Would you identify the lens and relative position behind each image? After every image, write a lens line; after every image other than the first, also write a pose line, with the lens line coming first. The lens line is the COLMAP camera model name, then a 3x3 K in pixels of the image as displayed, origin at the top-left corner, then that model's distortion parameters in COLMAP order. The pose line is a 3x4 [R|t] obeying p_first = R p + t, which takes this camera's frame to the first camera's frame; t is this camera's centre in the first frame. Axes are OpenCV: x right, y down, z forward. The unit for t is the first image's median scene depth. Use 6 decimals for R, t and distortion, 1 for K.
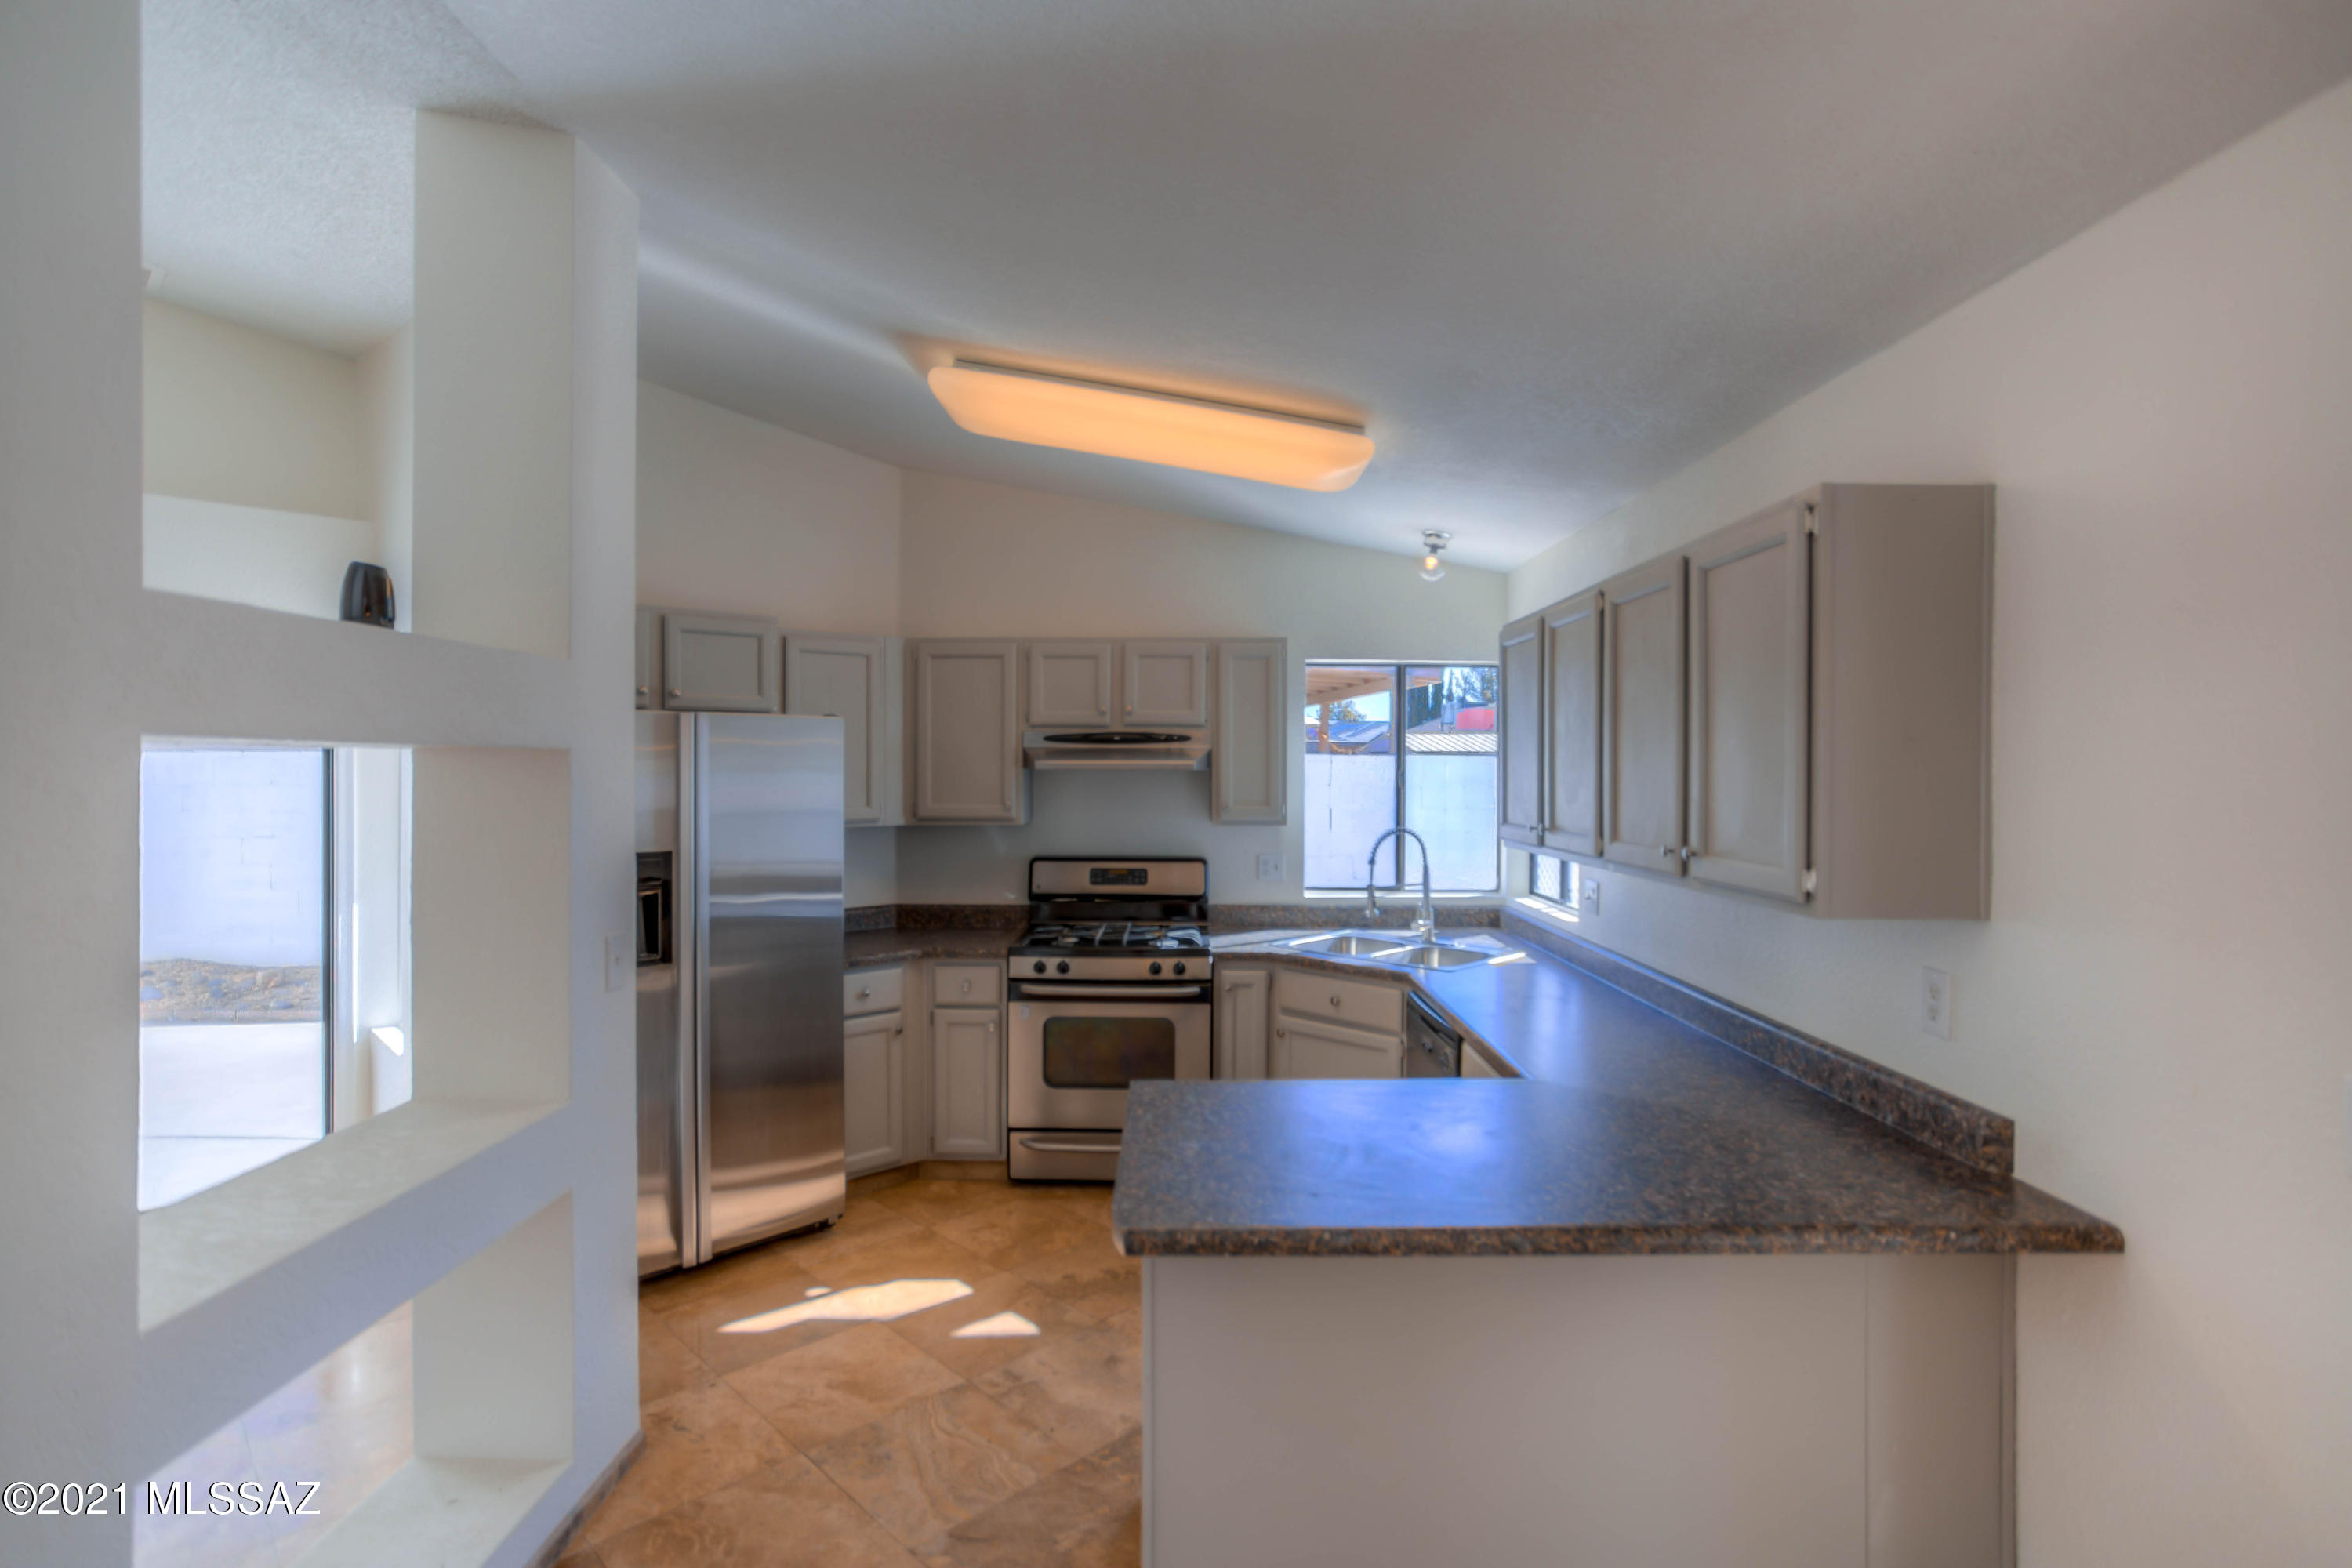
lens RADIAL K [[1179.5, 0, 1178.4], [0, 1179.5, 764.1], [0, 0, 1]] dist [-0.085595, 0.073052]
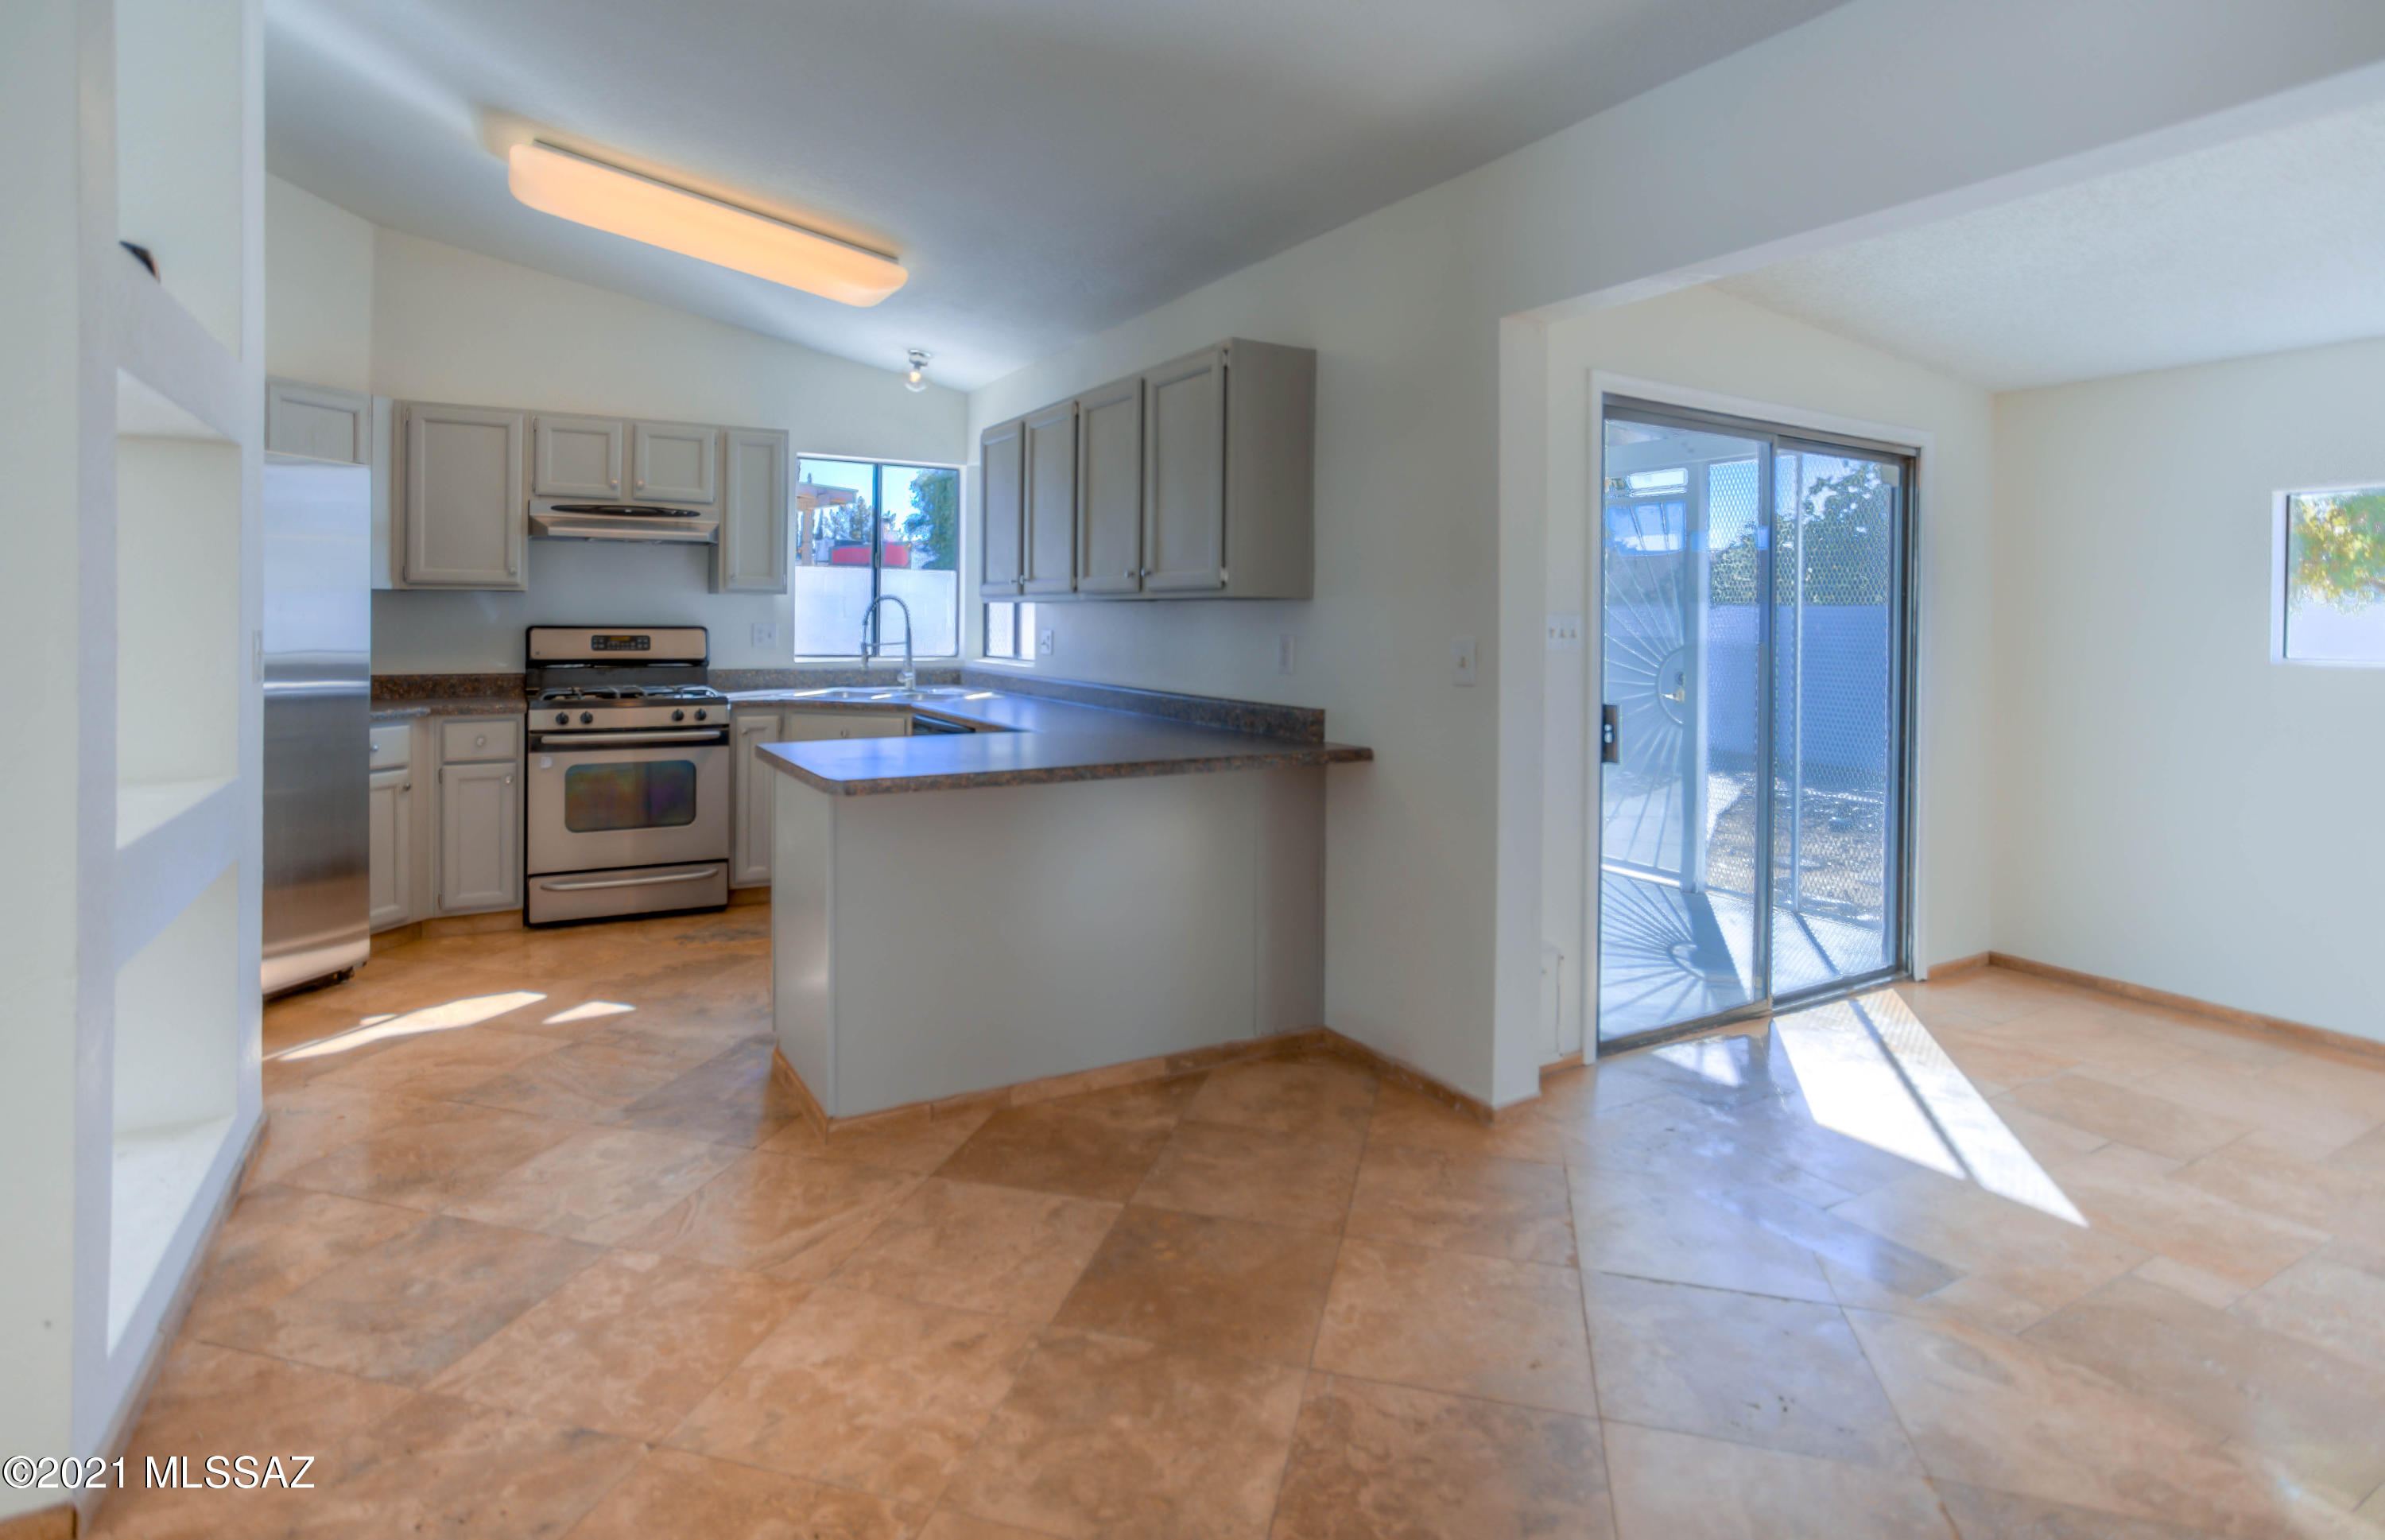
lens RADIAL K [[1186.0, 0, 1188.9], [0, 1186.0, 618.5], [0, 0, 1]] dist [-0.003208, -0.000235]
pose [[0.860571, -0.001829, 0.509328, -0.174362], [-0.002886, 0.999960, 0.008467, 0.070425], [-0.509323, -0.008756, 0.860531, -0.211125]]
